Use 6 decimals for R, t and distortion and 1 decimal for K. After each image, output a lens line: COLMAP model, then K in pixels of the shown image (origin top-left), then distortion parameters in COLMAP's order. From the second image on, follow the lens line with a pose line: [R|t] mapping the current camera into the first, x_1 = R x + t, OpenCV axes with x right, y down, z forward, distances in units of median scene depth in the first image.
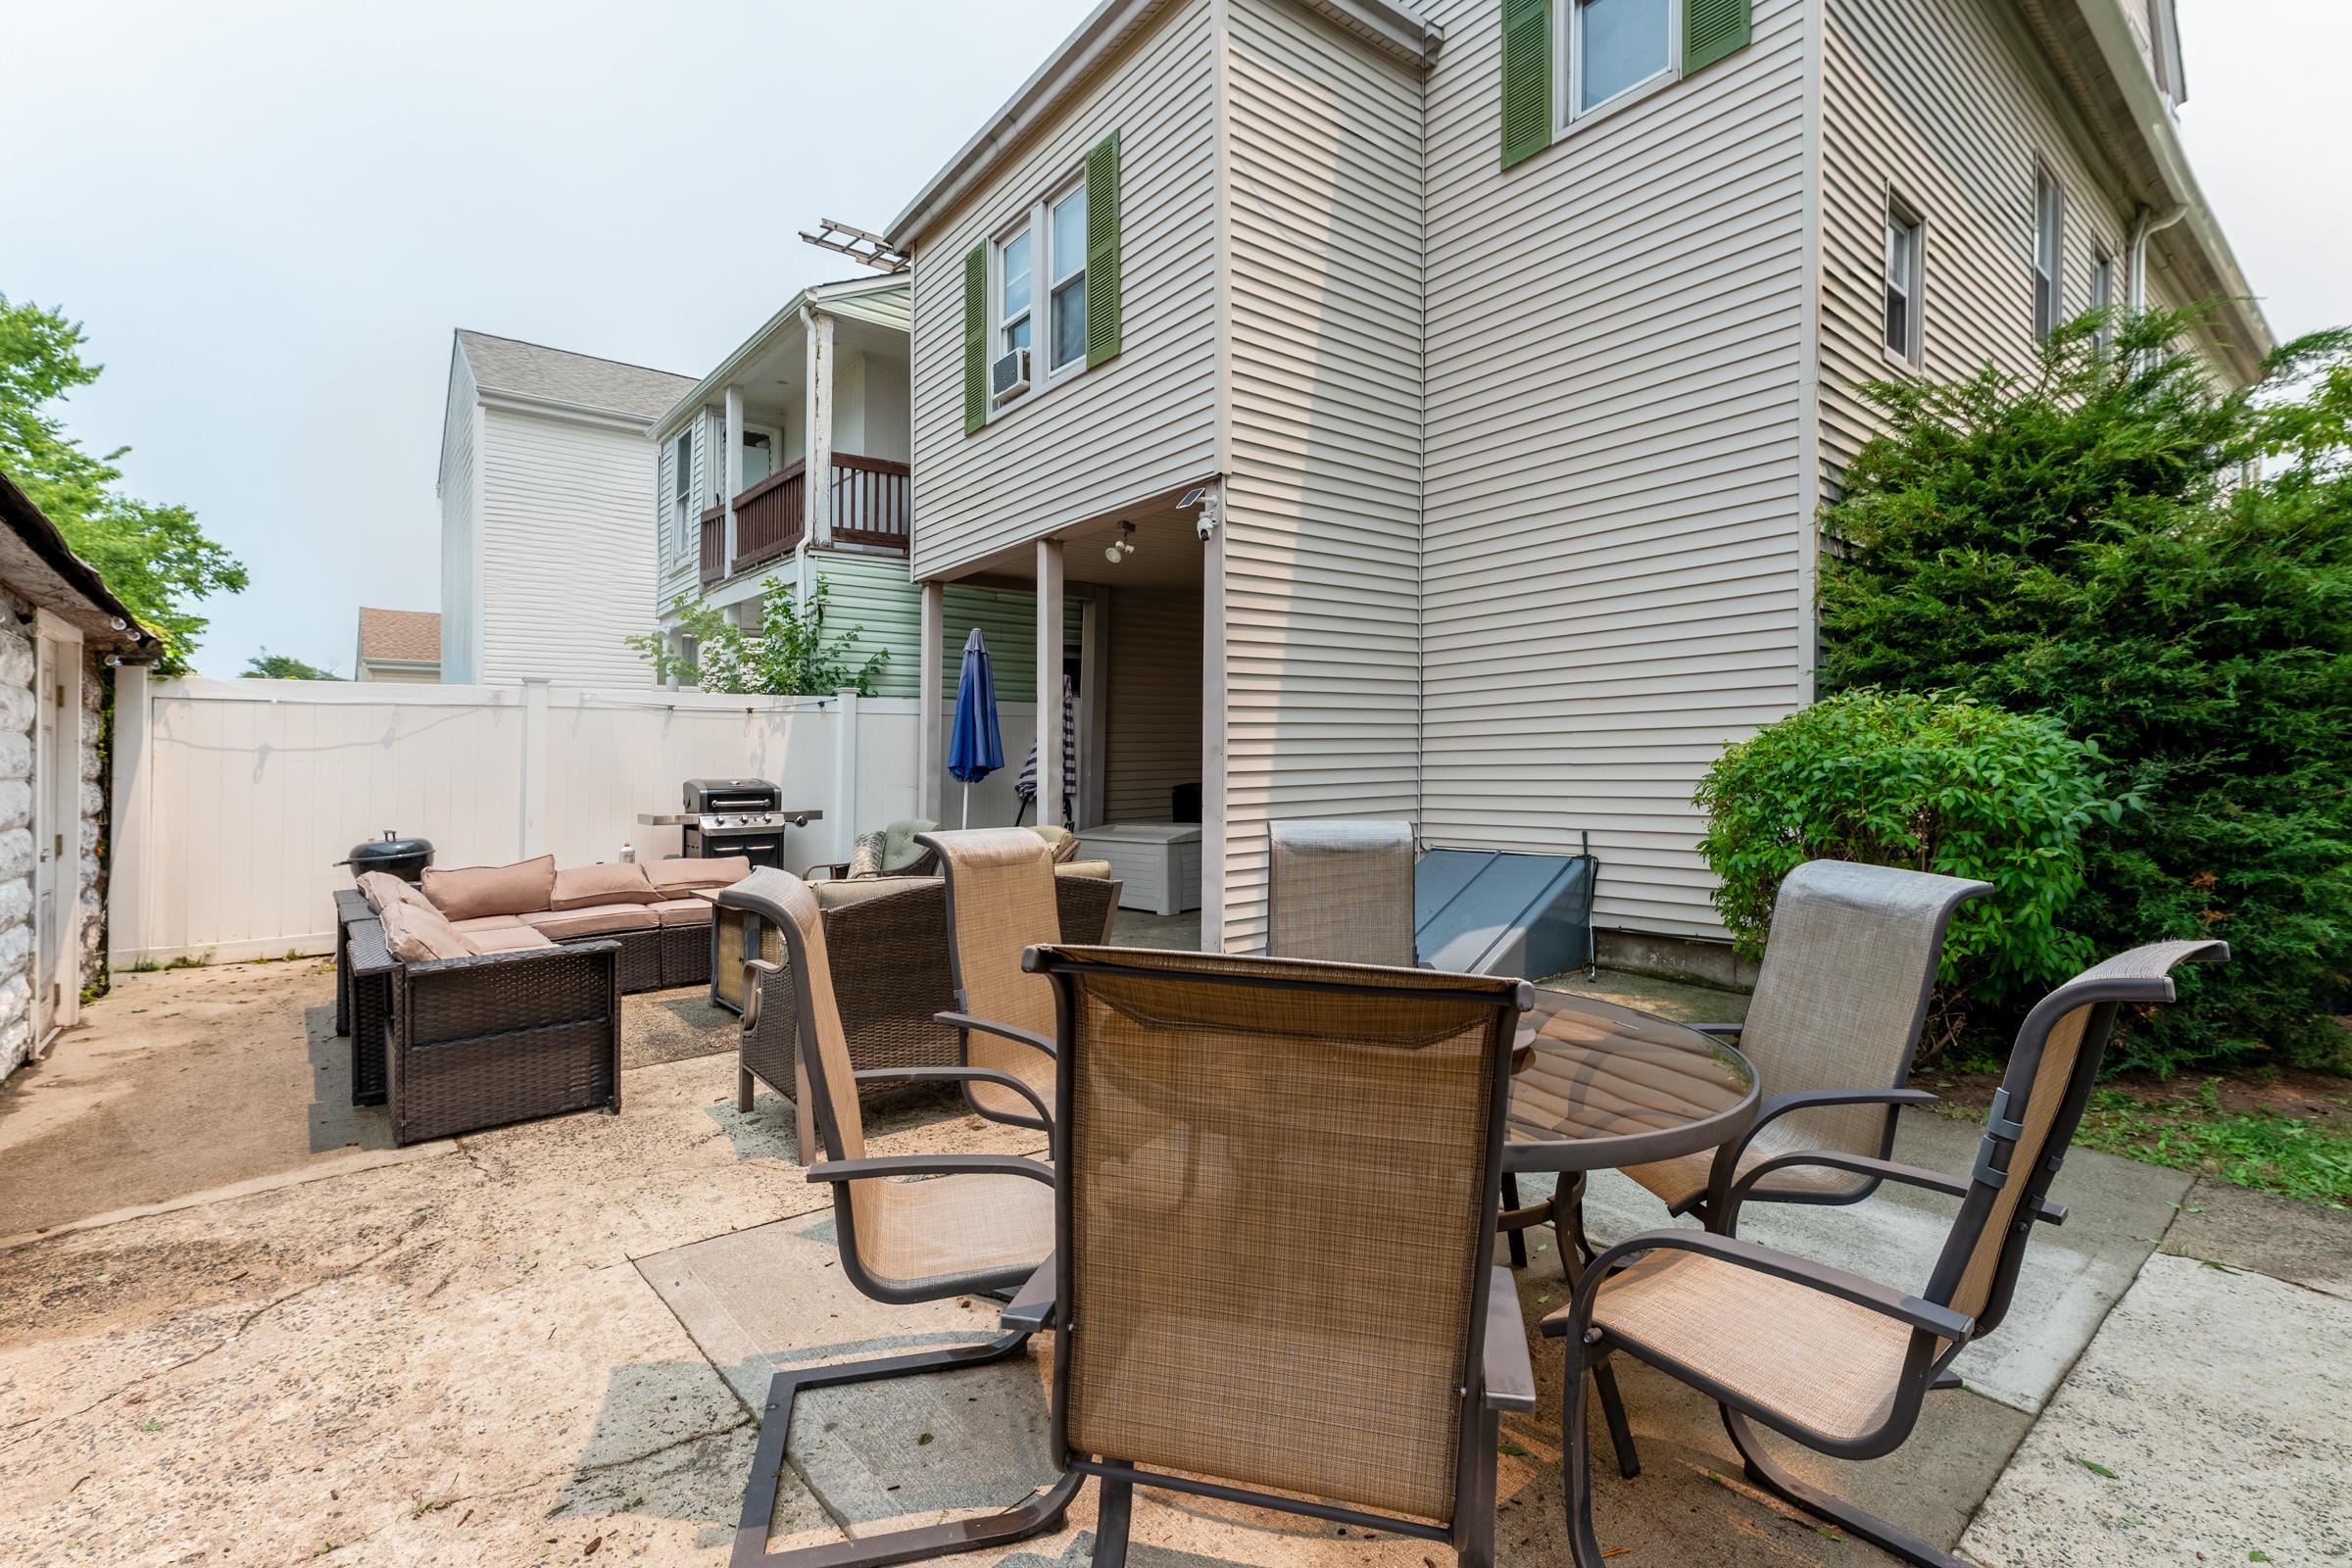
lens RADIAL K [[1031.5, 0, 1176.0], [0, 1031.5, 784.0], [0, 0, 1]] dist [0.004520, 0.000753]
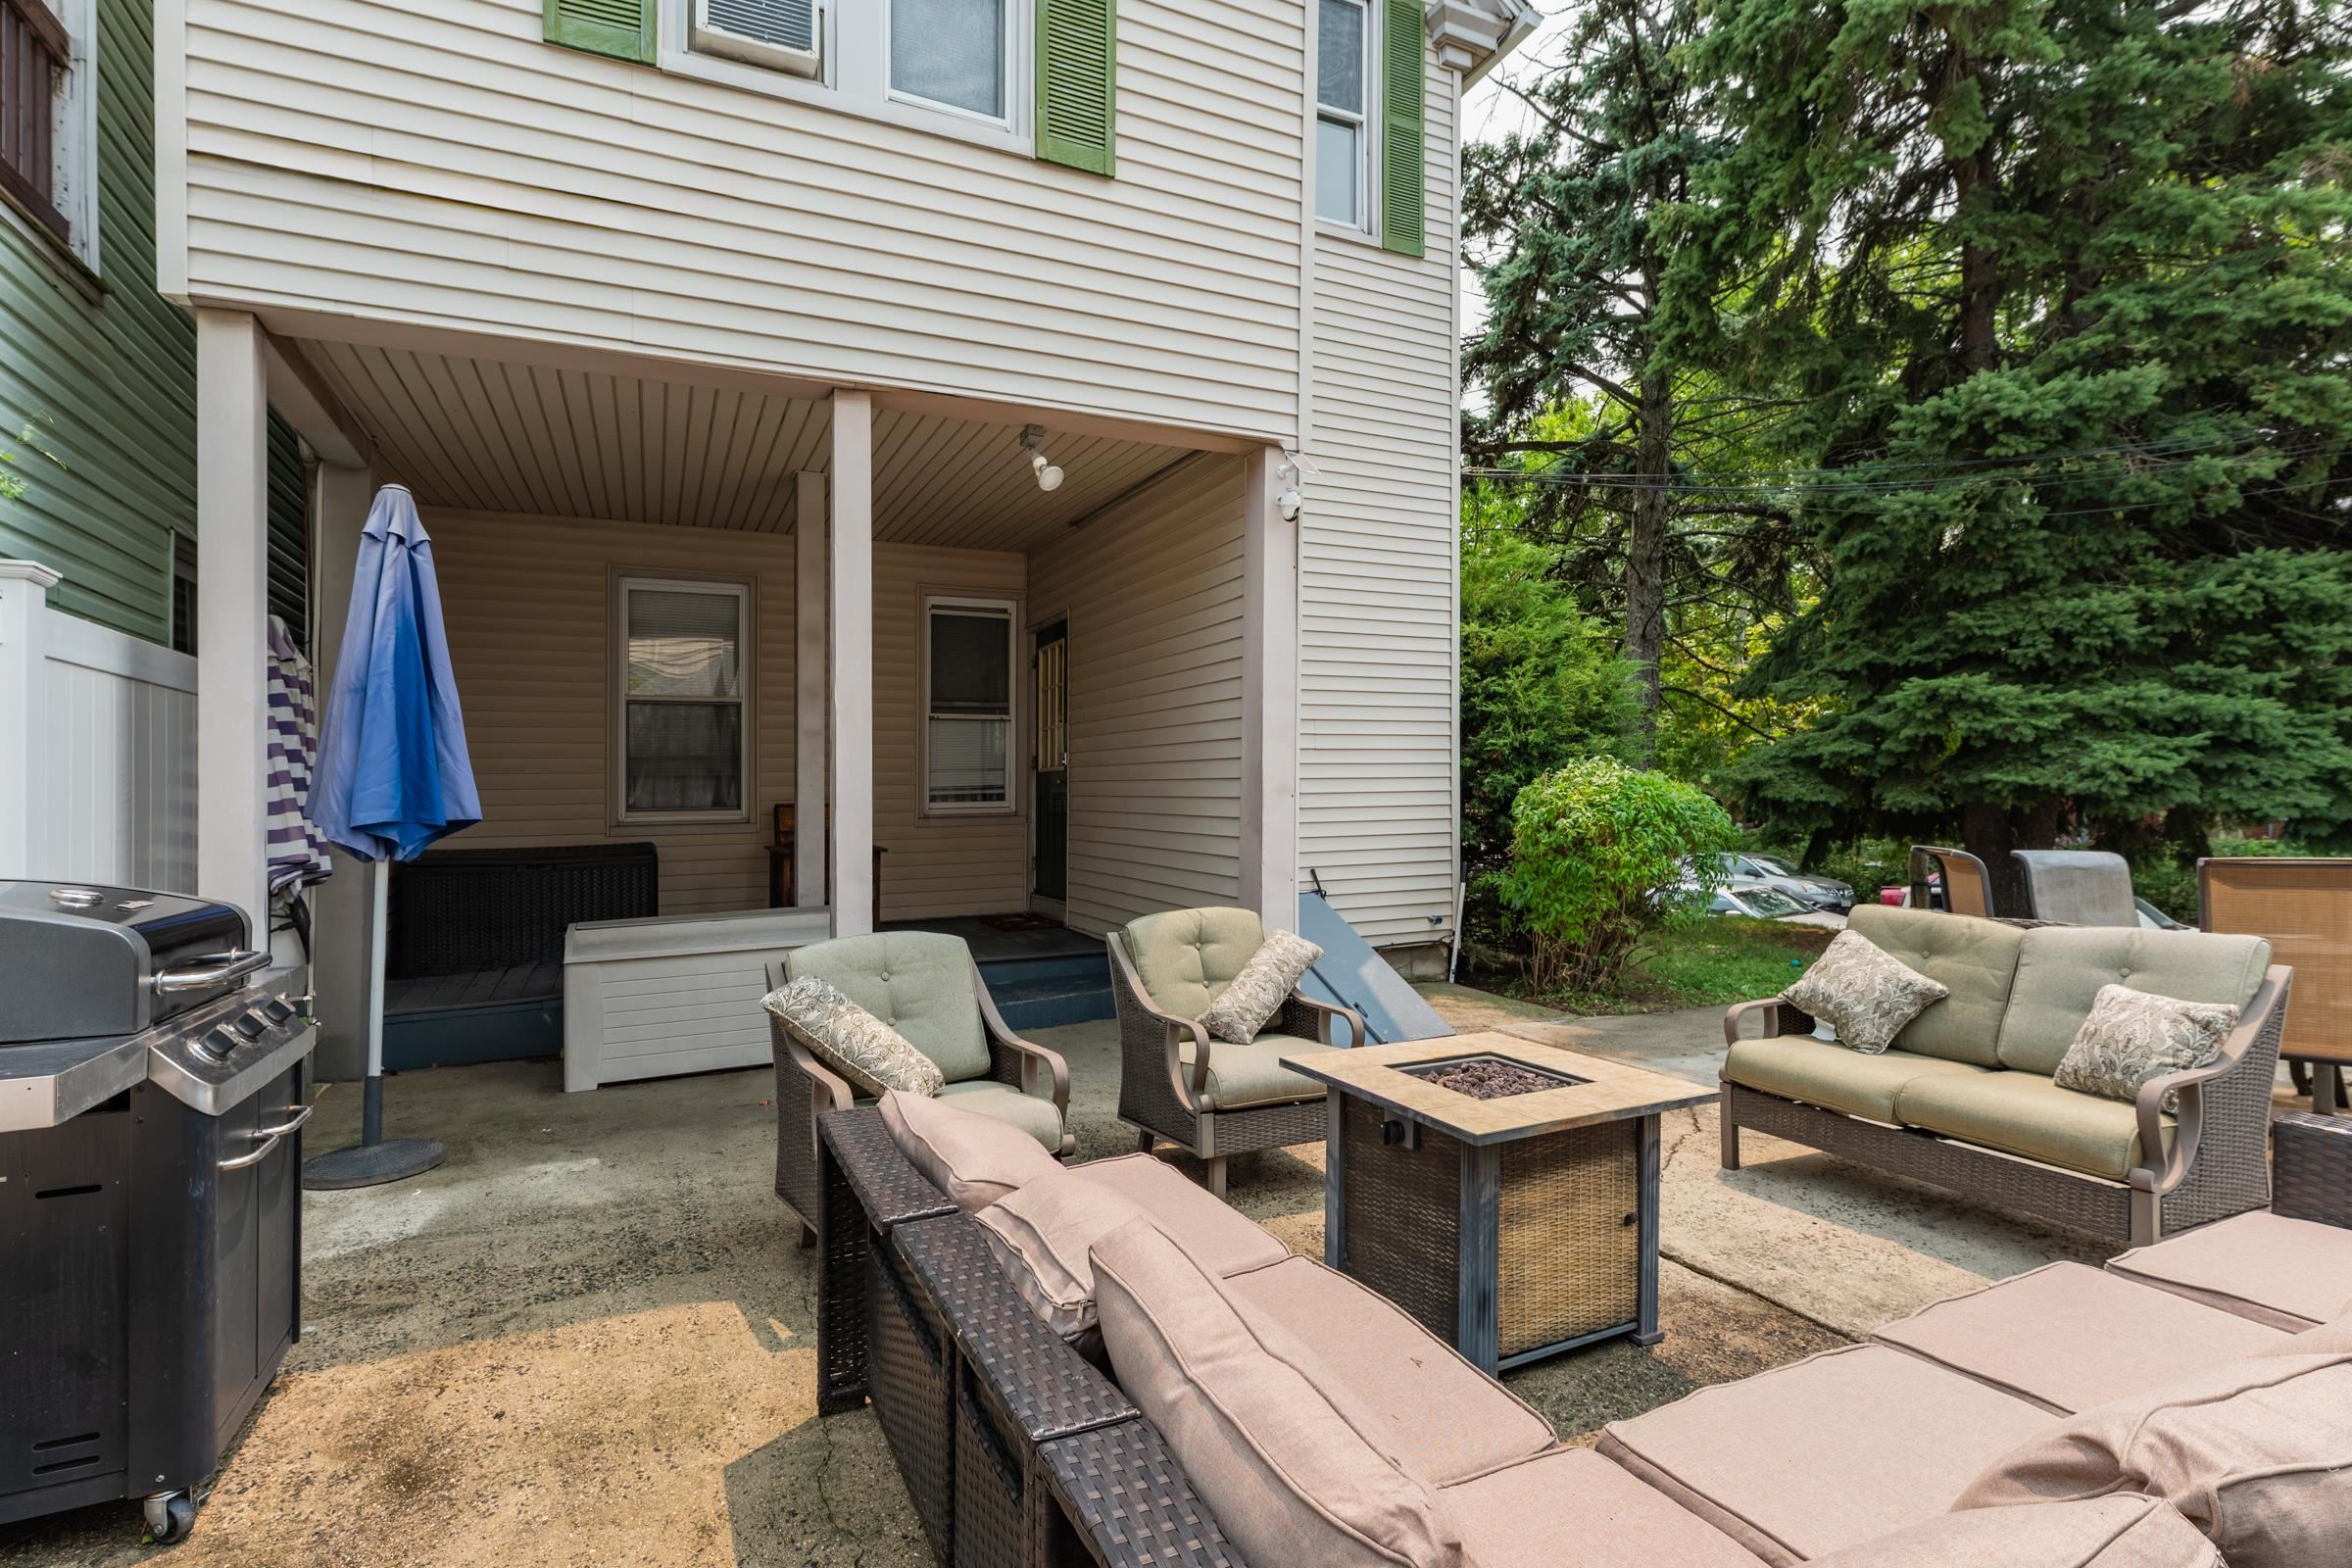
lens RADIAL K [[1031.5, 0, 1176.0], [0, 1031.5, 784.0], [0, 0, 1]] dist [0.004520, 0.000753]
pose [[0.245946, 0.002003, 0.969281, -0.587115], [0.041595, 0.999055, -0.012619, -0.030407], [-0.968391, 0.043421, 0.245631, 0.731724]]
